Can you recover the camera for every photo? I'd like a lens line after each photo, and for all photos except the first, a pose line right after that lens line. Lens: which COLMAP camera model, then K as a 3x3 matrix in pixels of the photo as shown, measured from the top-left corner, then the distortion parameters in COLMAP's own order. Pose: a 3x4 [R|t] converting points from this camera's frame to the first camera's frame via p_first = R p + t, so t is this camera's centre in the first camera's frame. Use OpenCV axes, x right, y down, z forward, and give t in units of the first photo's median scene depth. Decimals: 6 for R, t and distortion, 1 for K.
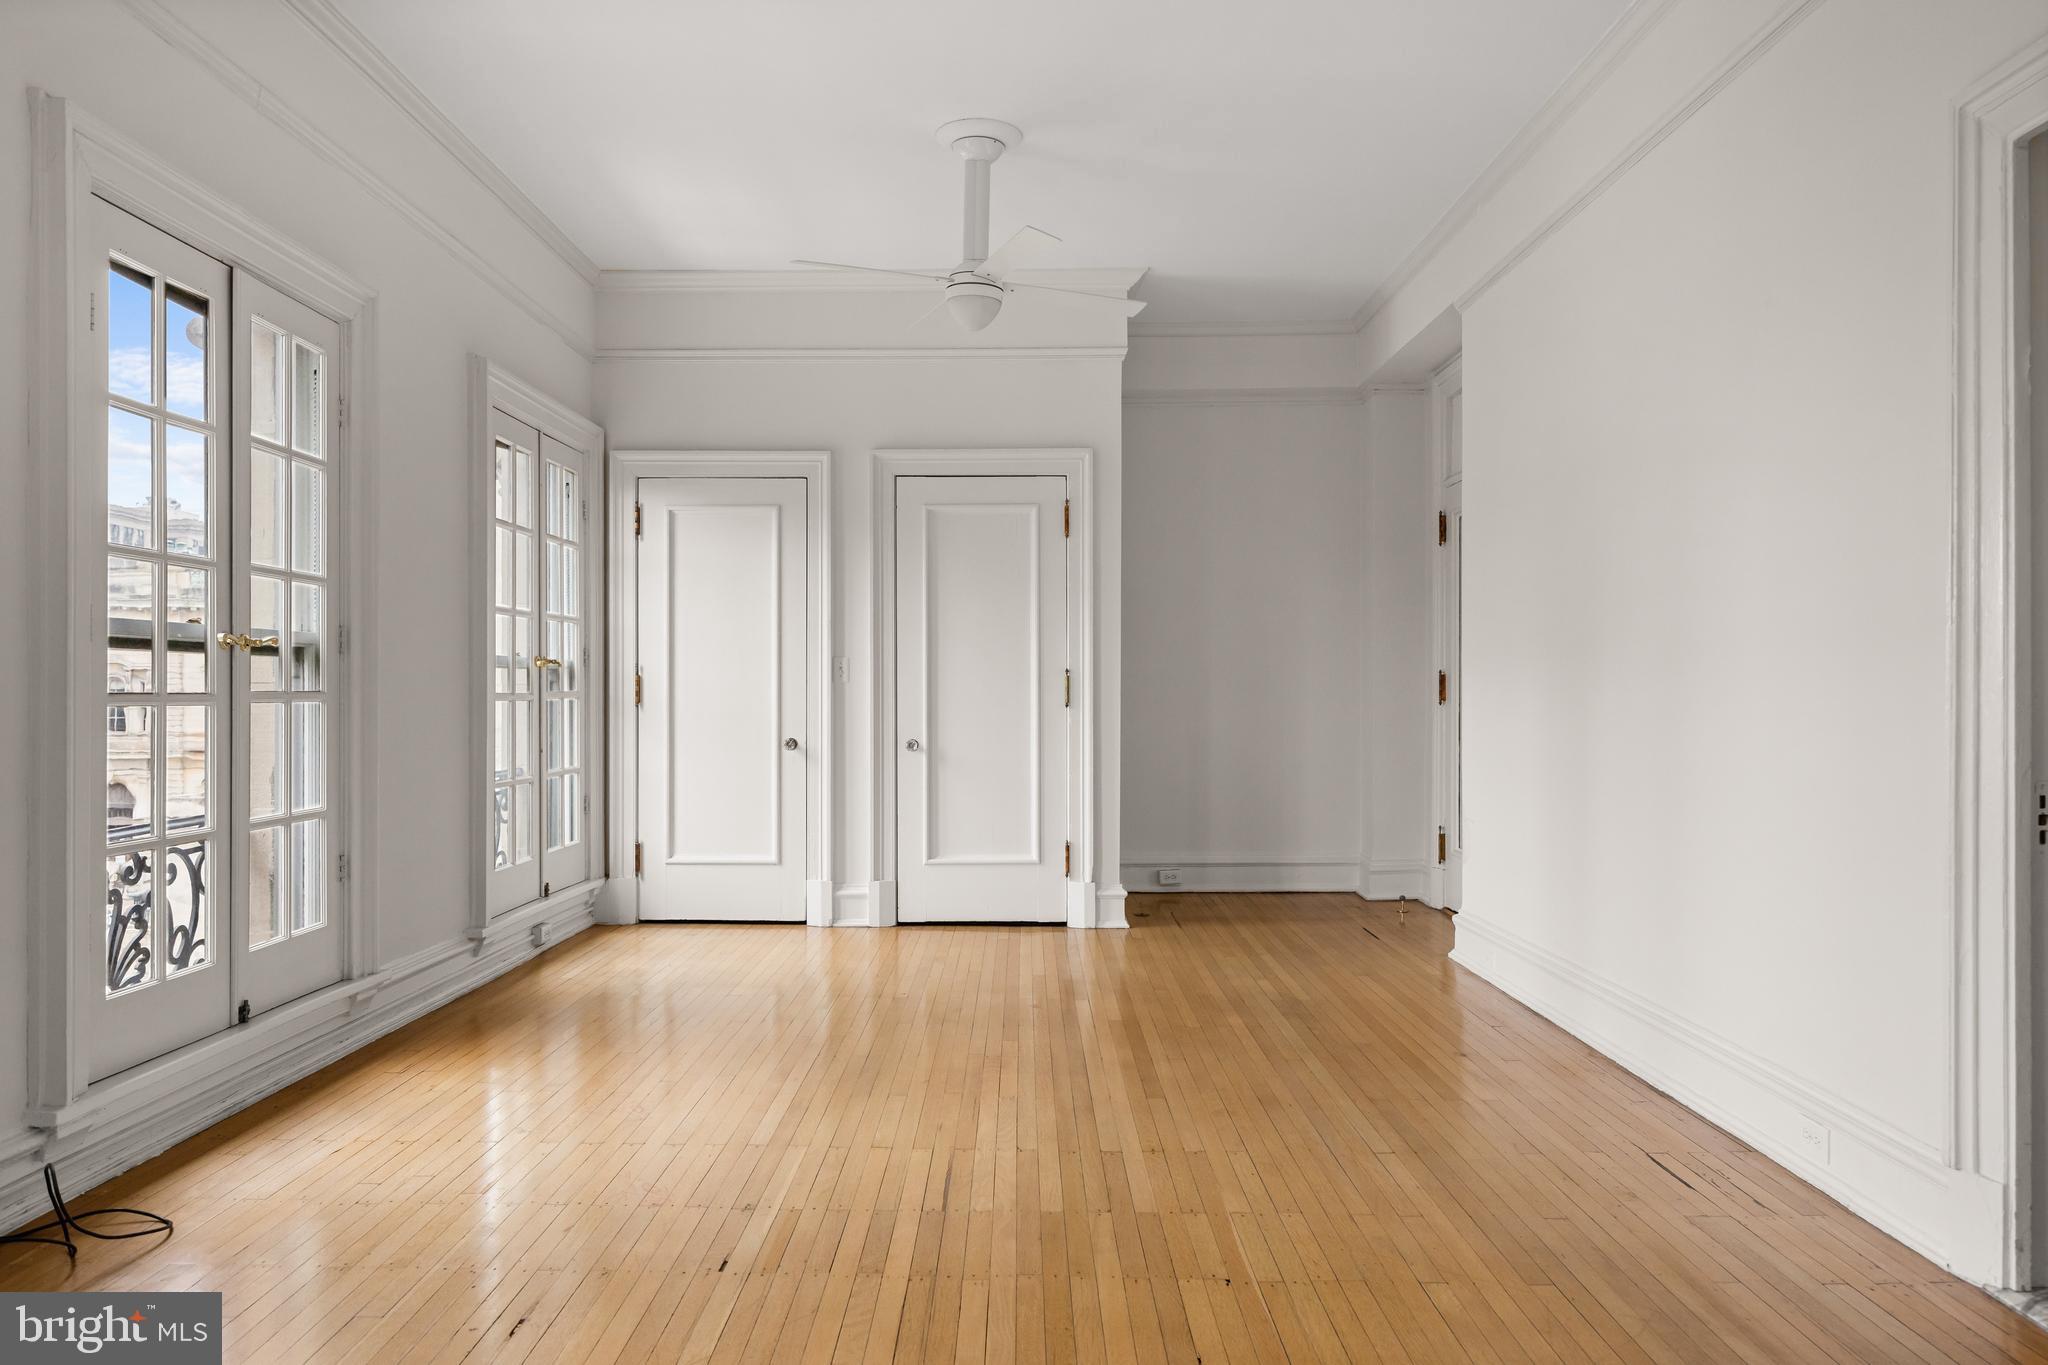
lens RADIAL K [[1363.4, 0, 1026.8], [0, 1363.4, 667.1], [0, 0, 1]] dist [0.007748, -0.013929]
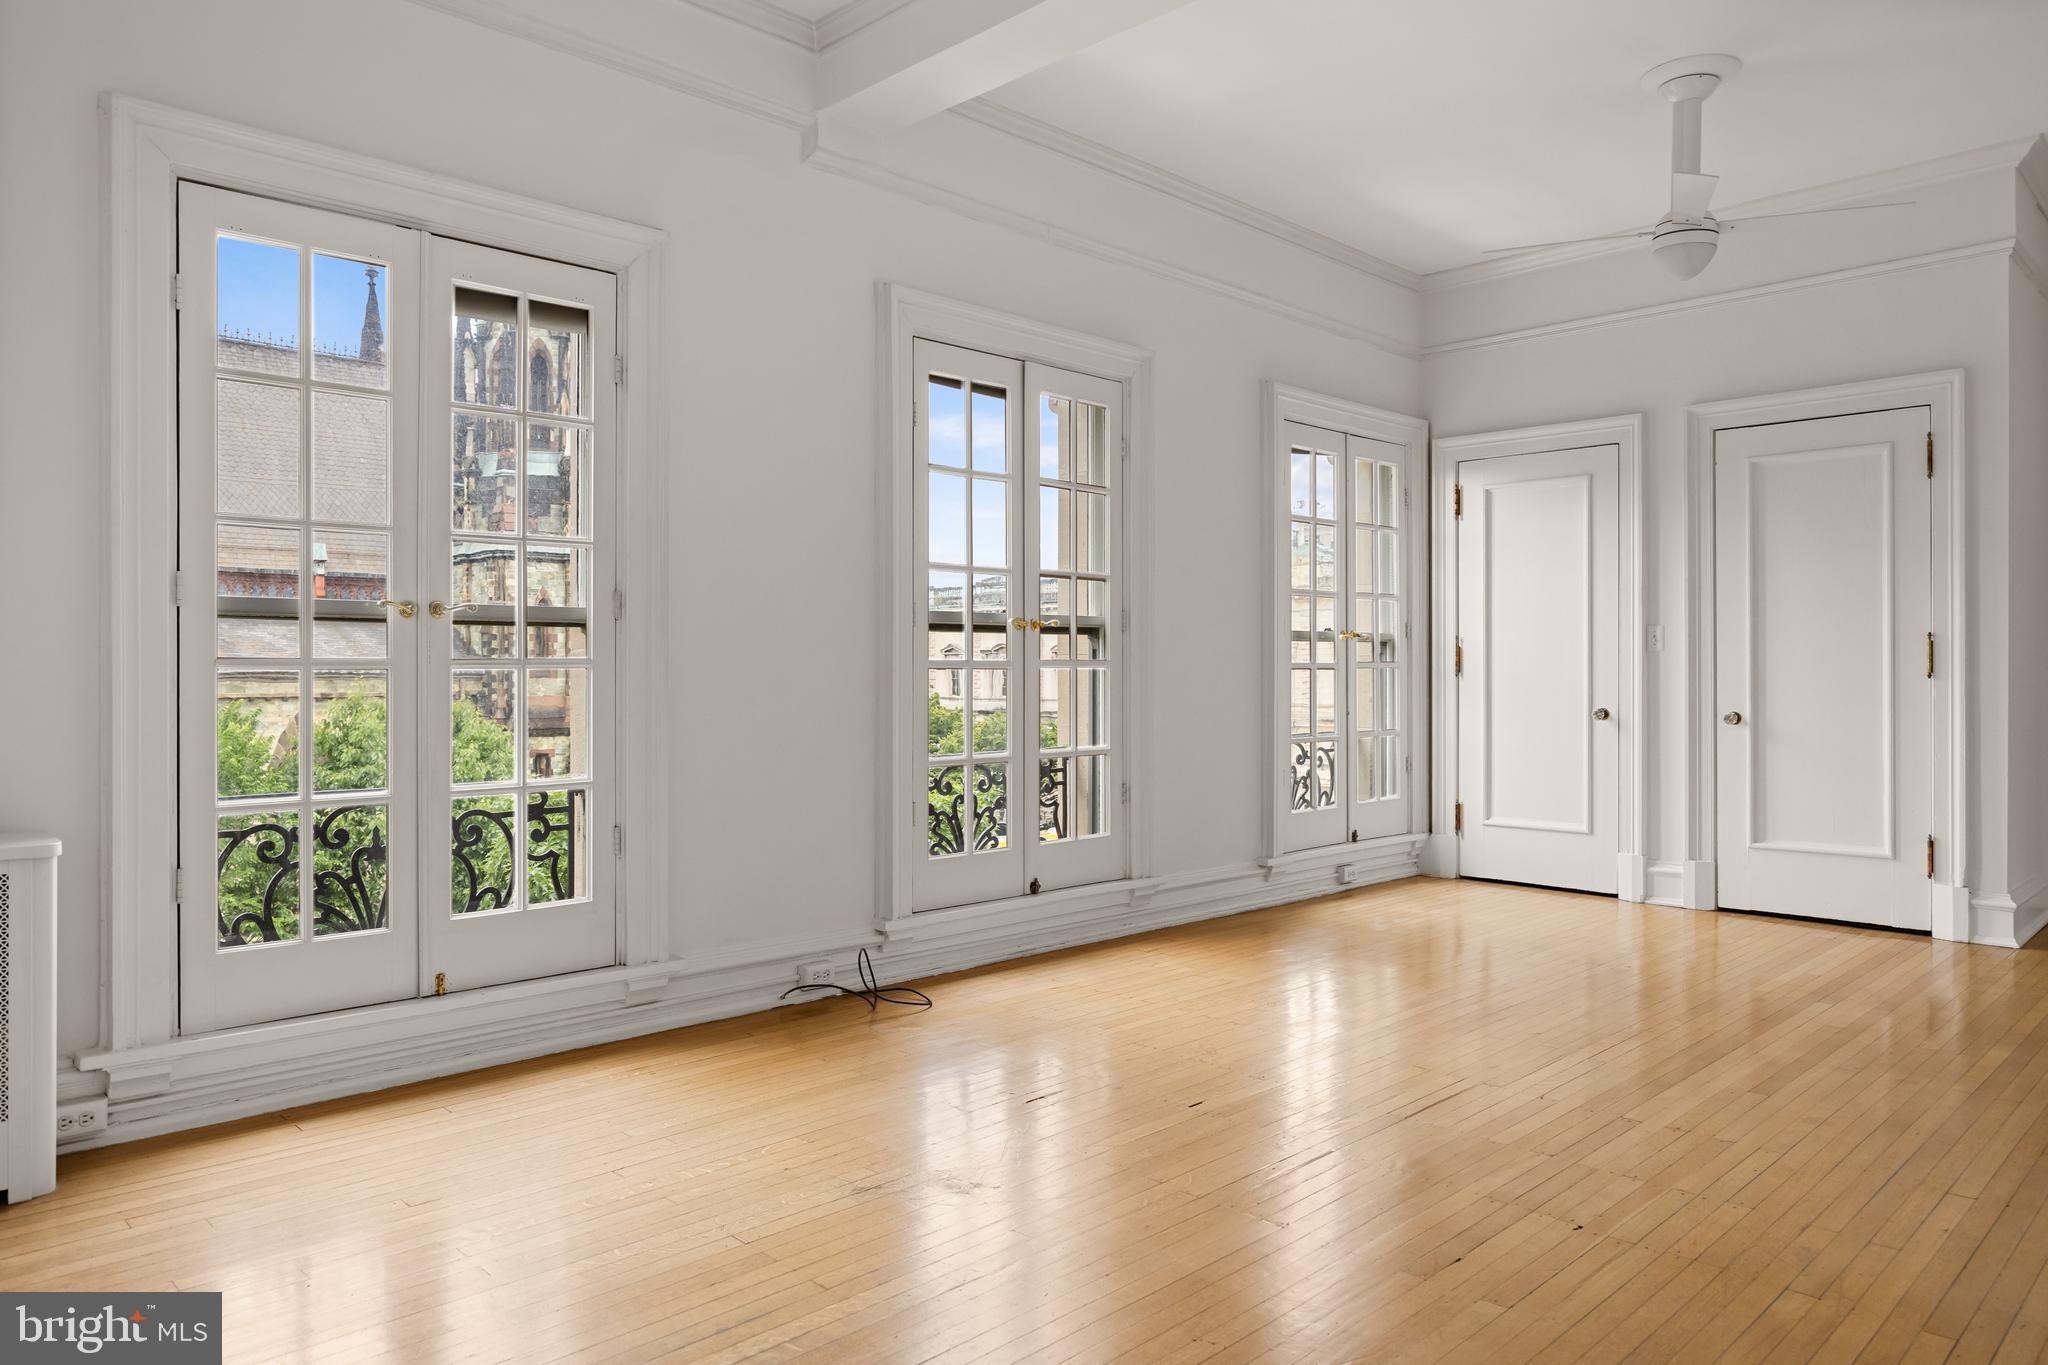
lens RADIAL K [[1363.4, 0, 997.6], [0, 1363.4, 652.0], [0, 0, 1]] dist [0.007748, -0.013929]
pose [[0.699106, -0.010220, -0.714945, 0.264187], [0.014135, 0.999900, -0.000471, 0.006249], [0.714878, -0.009777, 0.699180, -0.009422]]
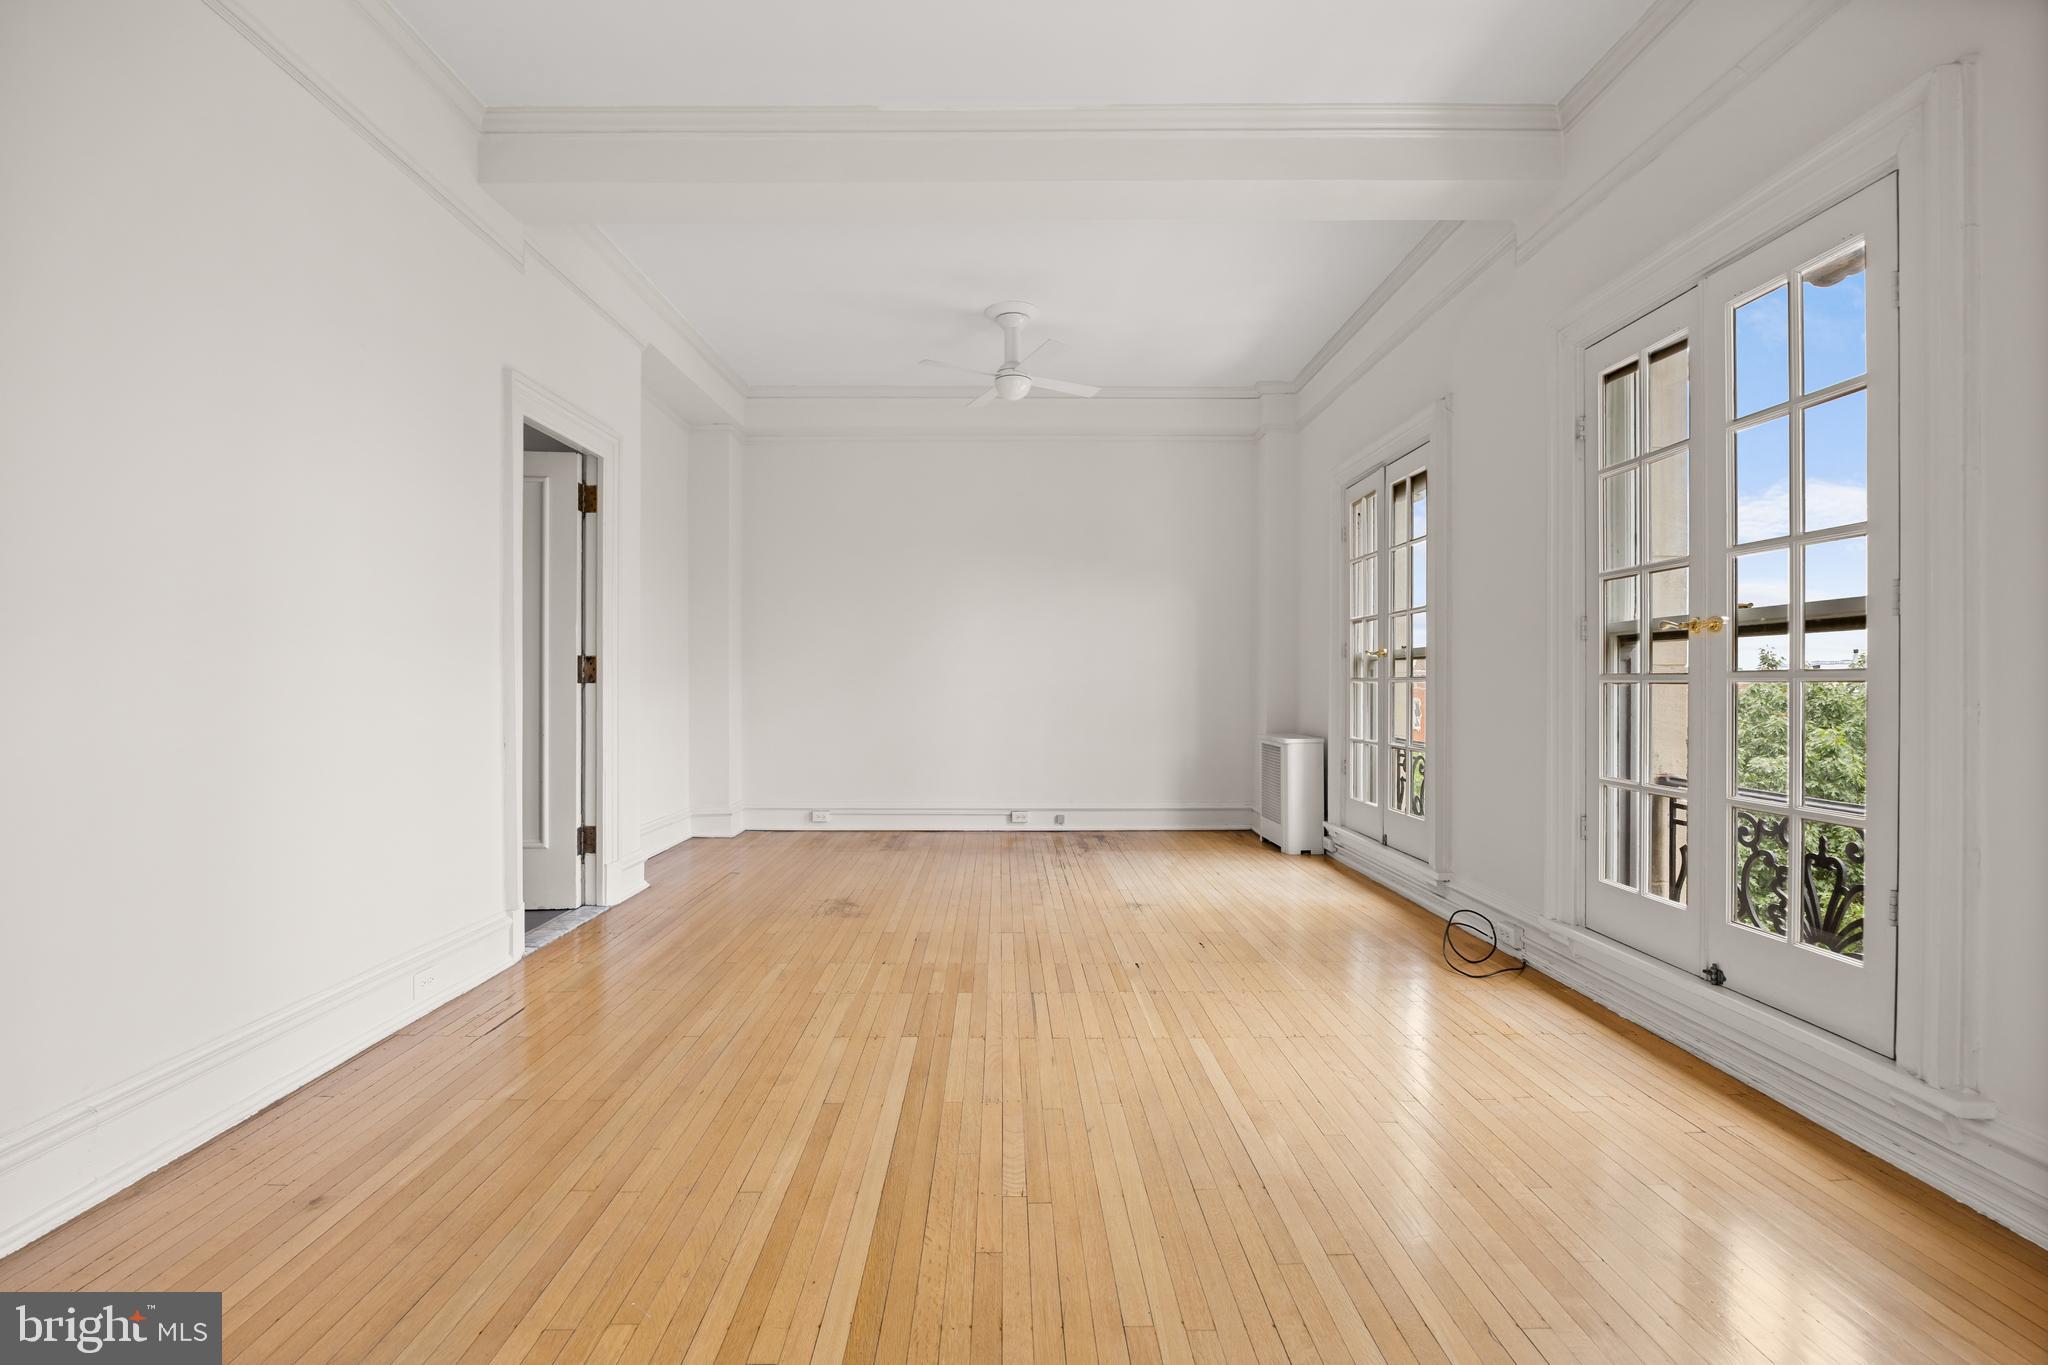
lens RADIAL K [[897.1, 0, 1018.8], [0, 897.1, 684.9], [0, 0, 1]] dist [-0.015962, 0.001524]
pose [[-0.999836, -0.004162, -0.017598, -0.013116], [-0.003899, 0.999881, -0.014959, 0.025983], [0.017658, -0.014888, -0.999733, 1.070415]]
